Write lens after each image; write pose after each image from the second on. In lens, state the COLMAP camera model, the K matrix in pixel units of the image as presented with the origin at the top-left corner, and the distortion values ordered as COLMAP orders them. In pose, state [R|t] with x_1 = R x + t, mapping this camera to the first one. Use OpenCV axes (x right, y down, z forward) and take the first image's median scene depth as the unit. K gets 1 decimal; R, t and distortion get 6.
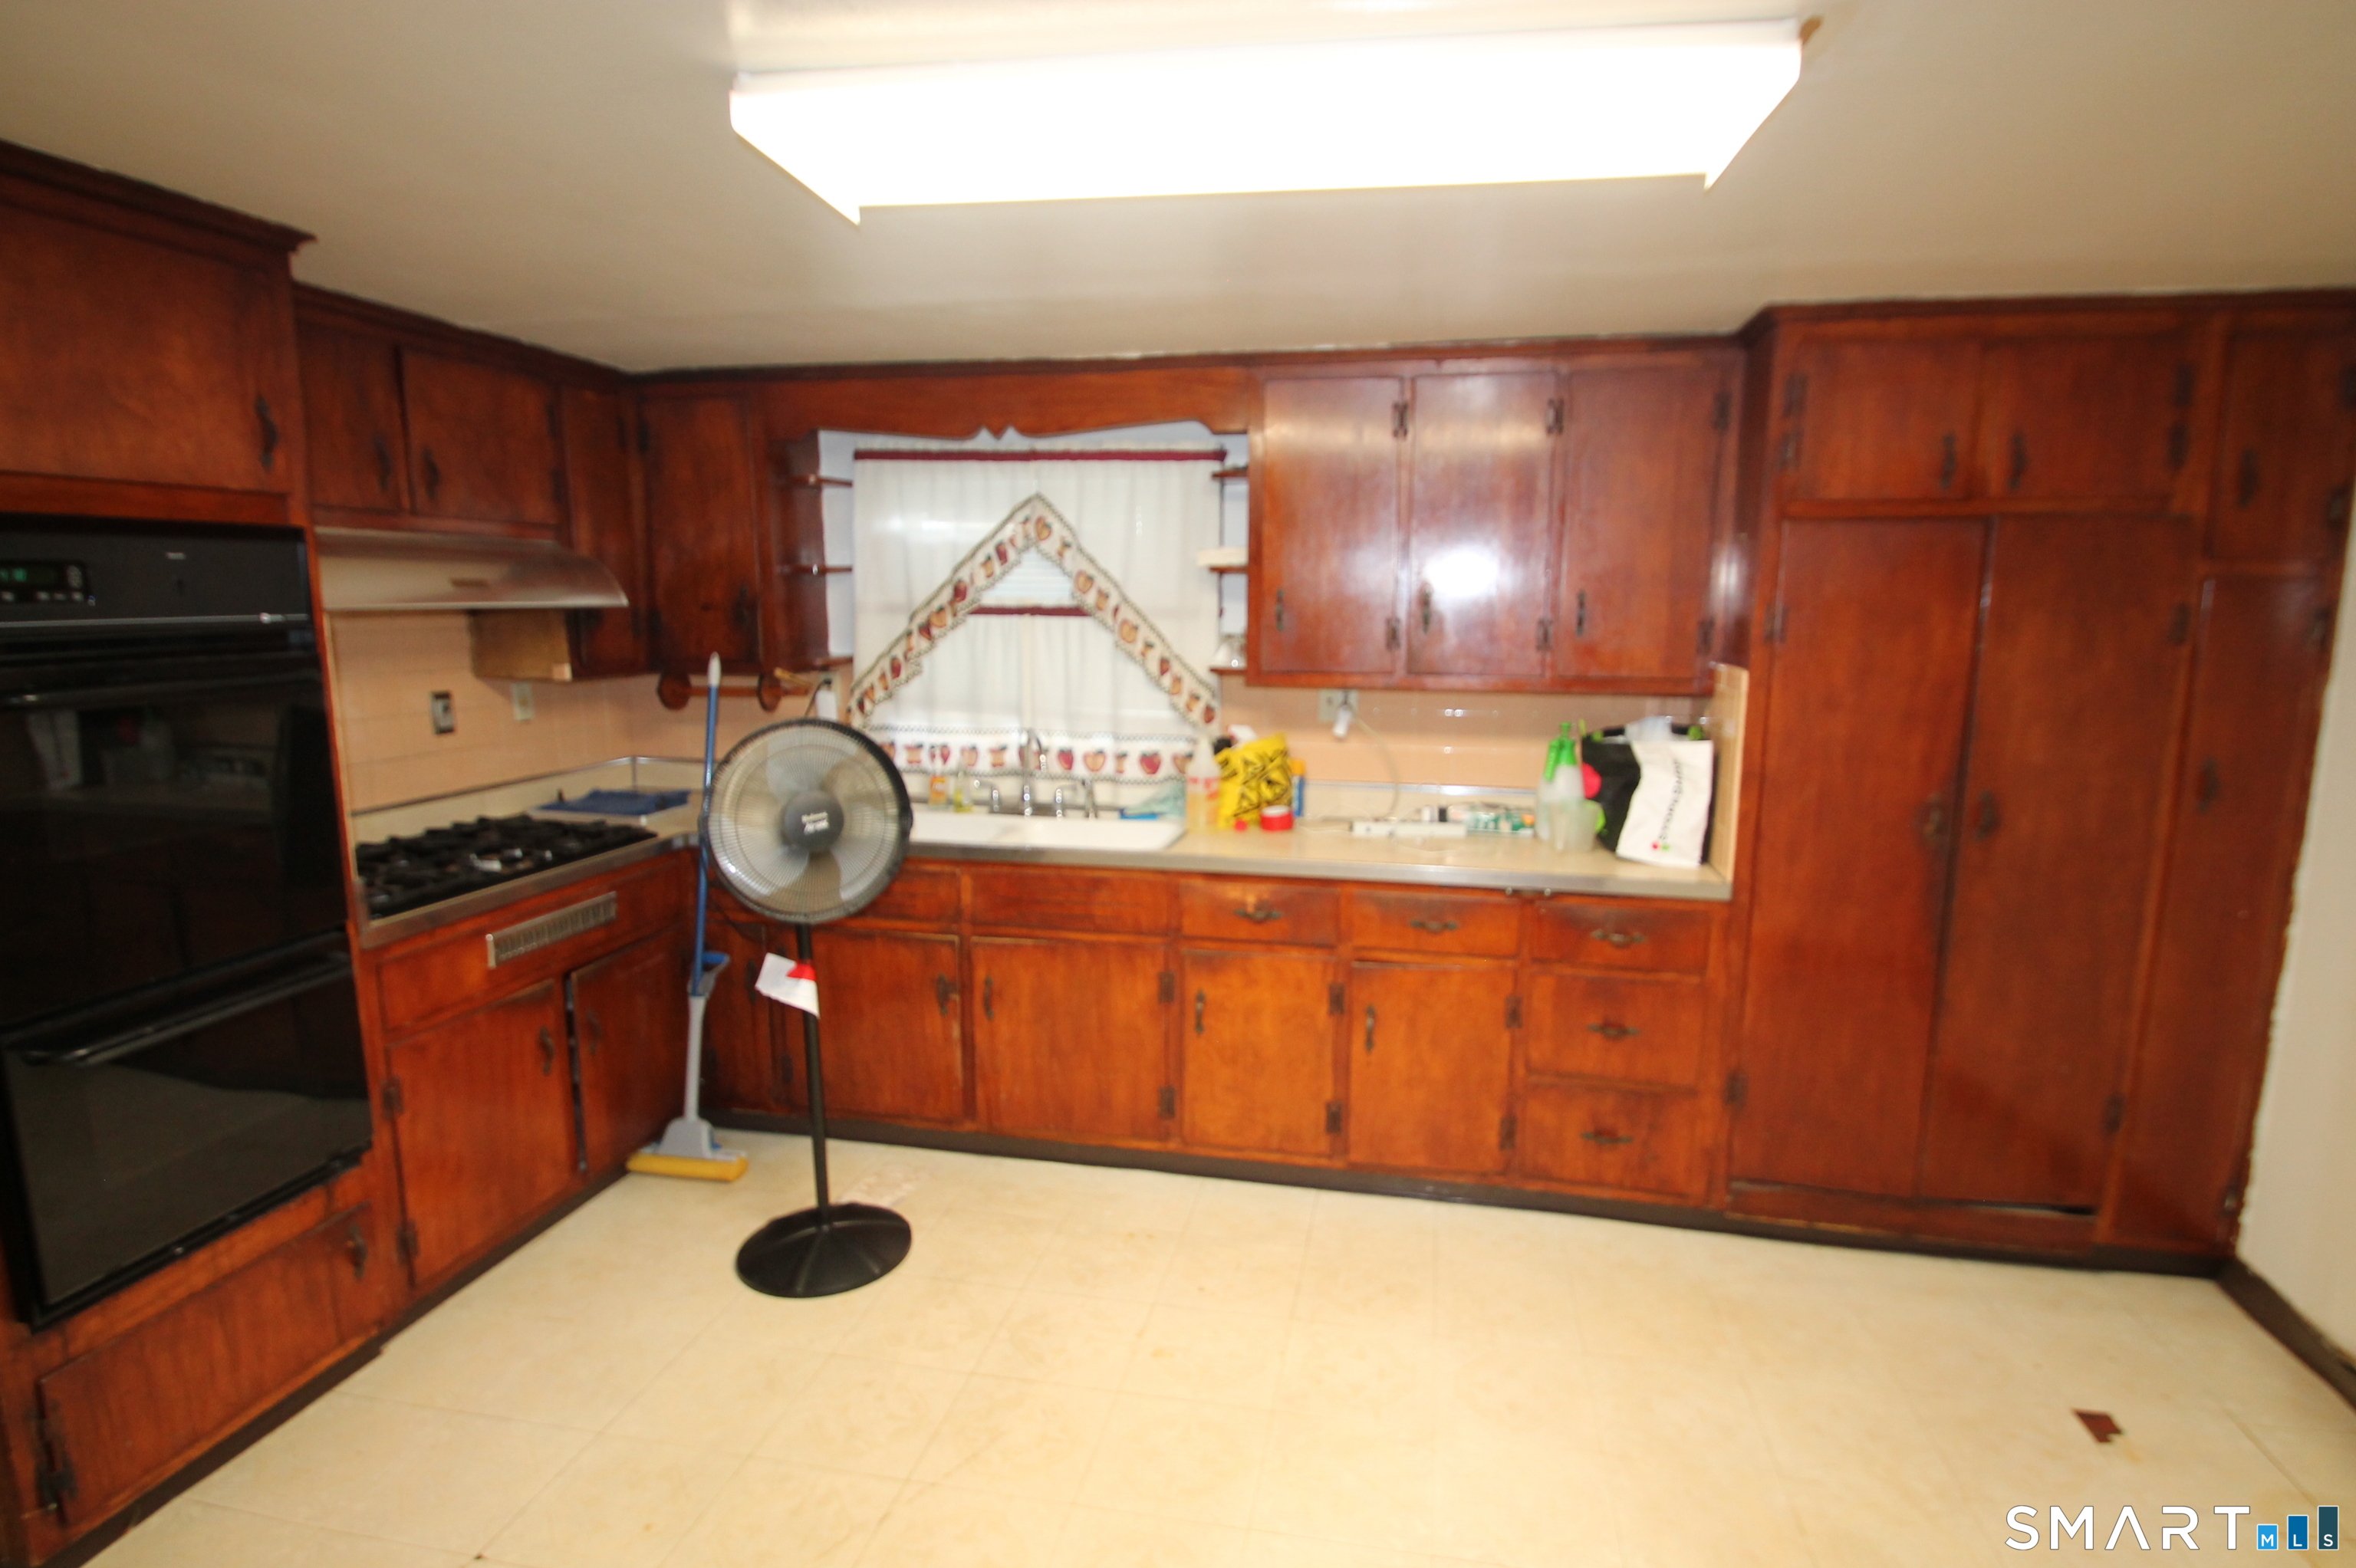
lens RADIAL K [[1214.0, 0, 1200.0], [0, 1214.0, 797.1], [0, 0, 1]] dist [-0.005797, -0.001428]
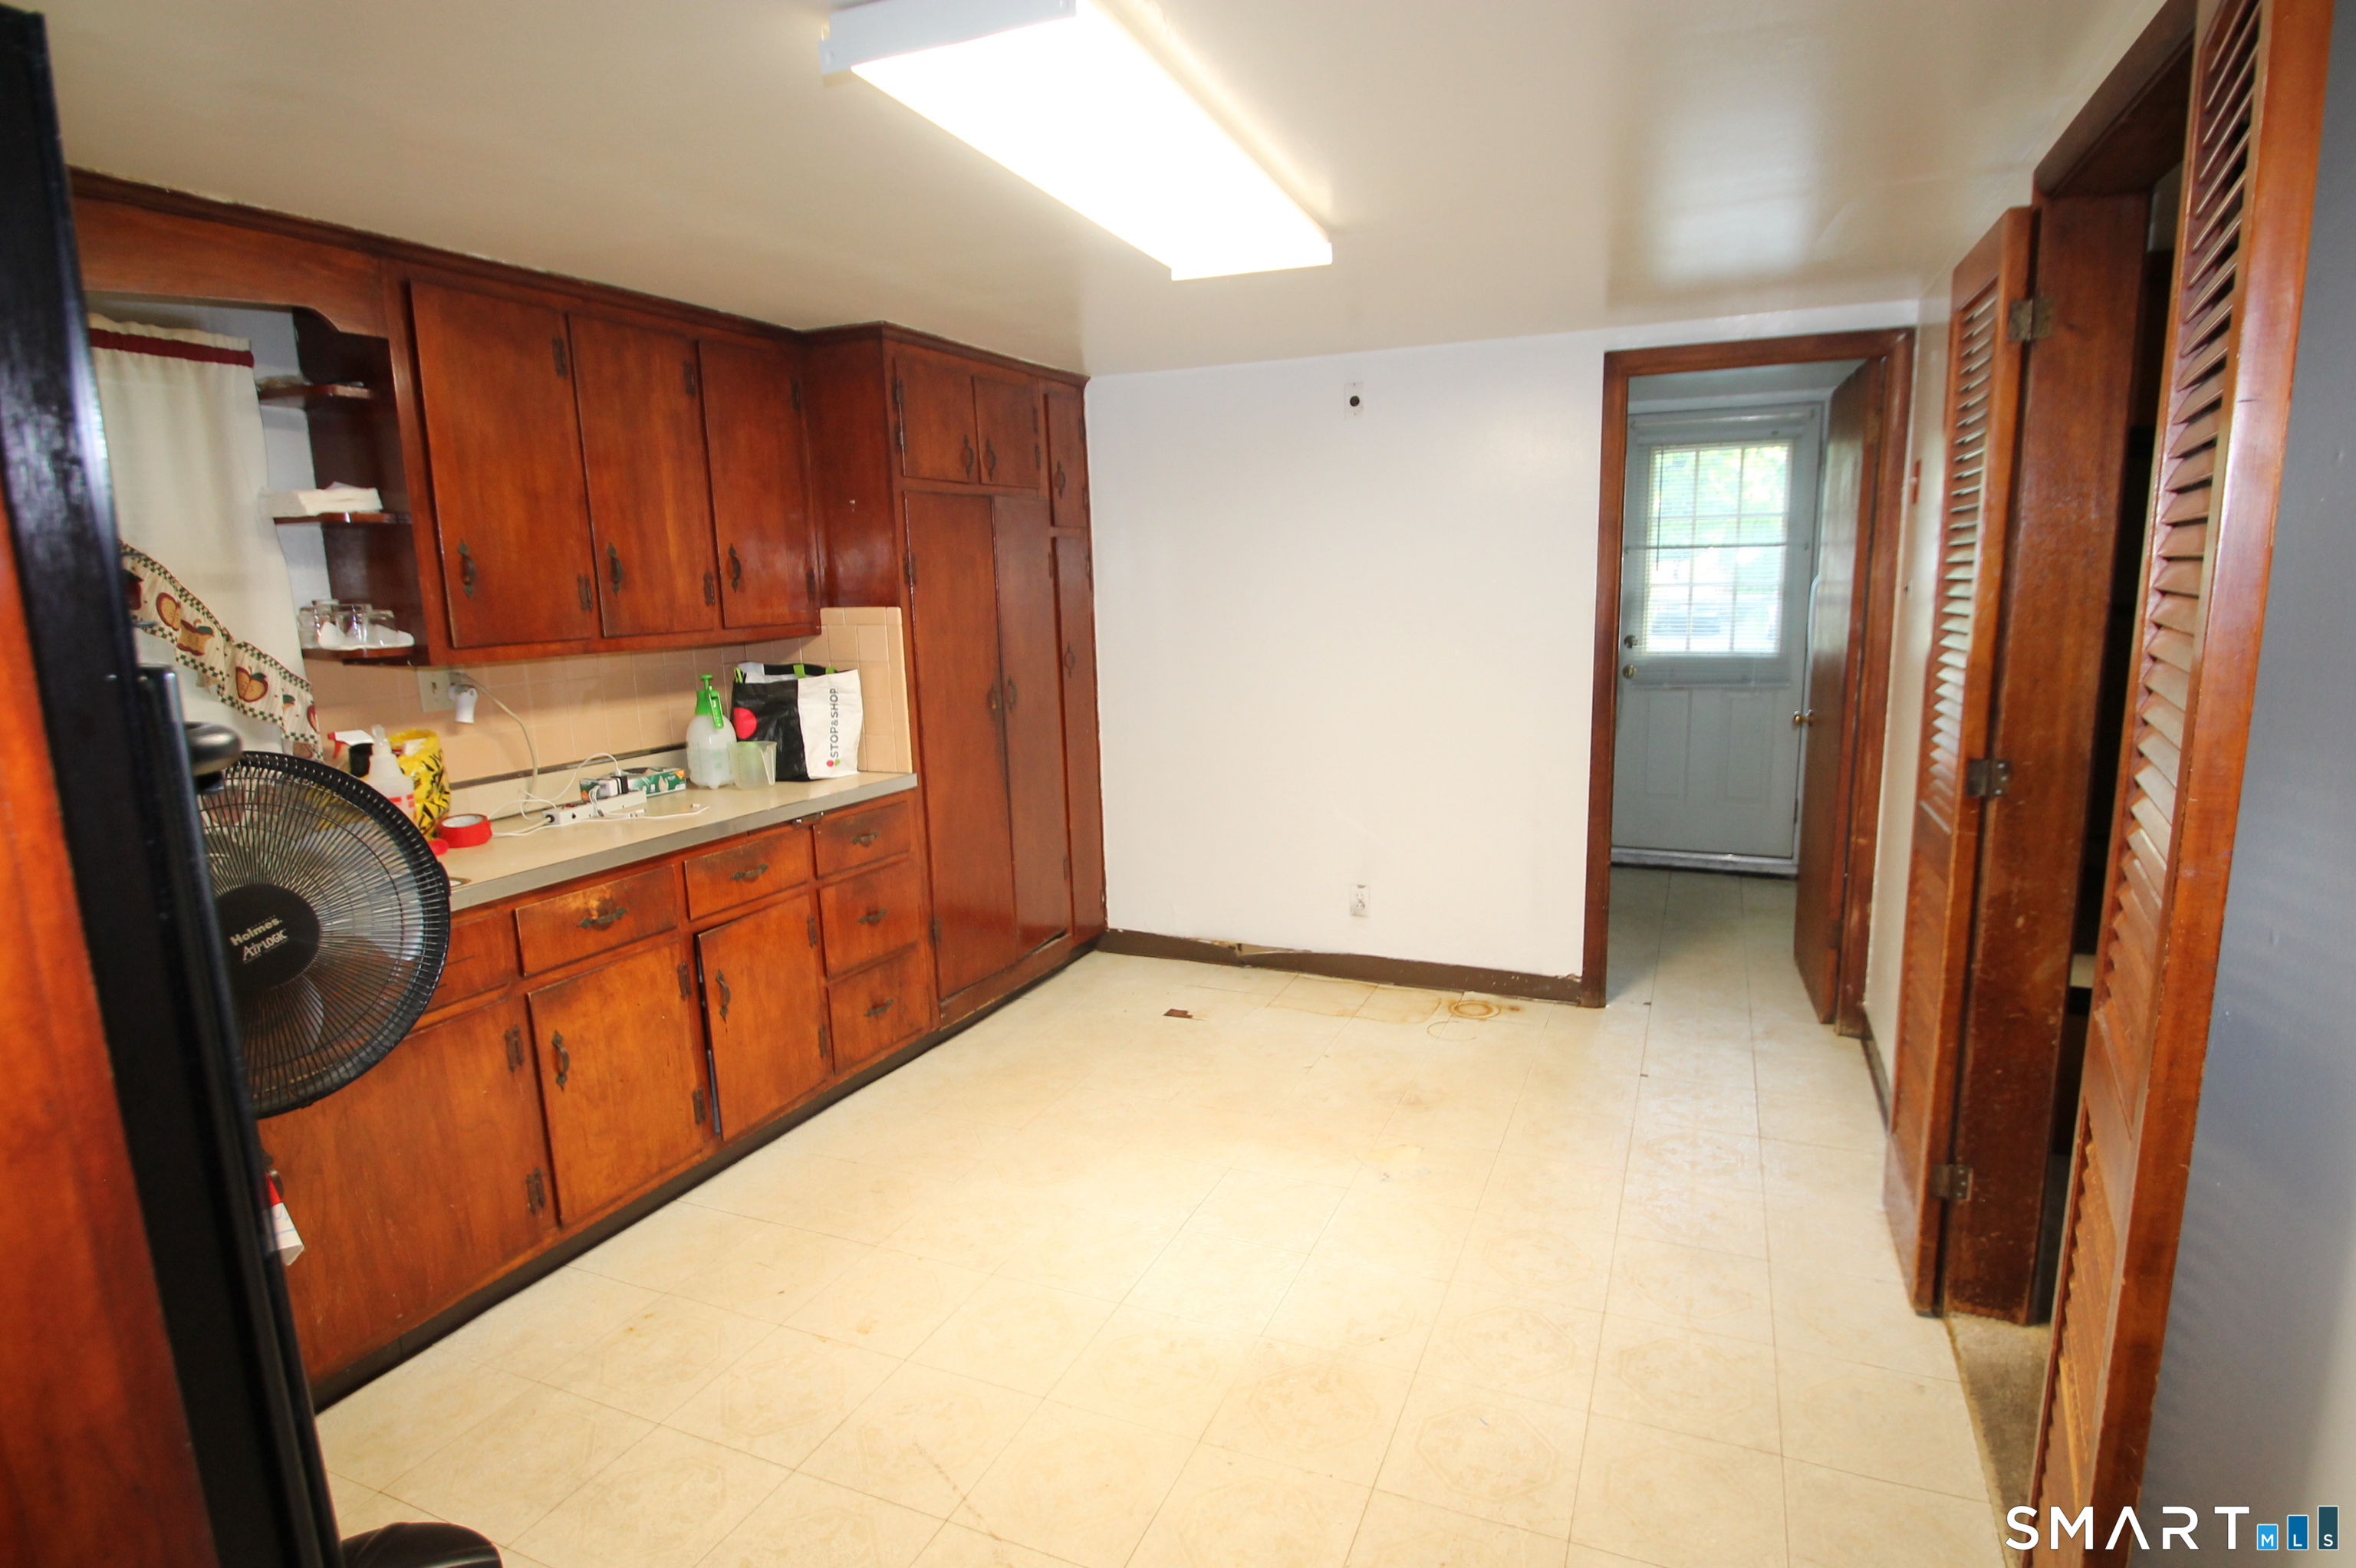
lens RADIAL K [[1214.0, 0, 1204.5], [0, 1214.0, 788.1], [0, 0, 1]] dist [-0.005797, -0.001428]
pose [[0.206124, -0.180547, 0.961725, -0.676415], [0.186680, 0.972035, 0.142472, -0.036660], [-0.960554, 0.150168, 0.234064, 0.371928]]
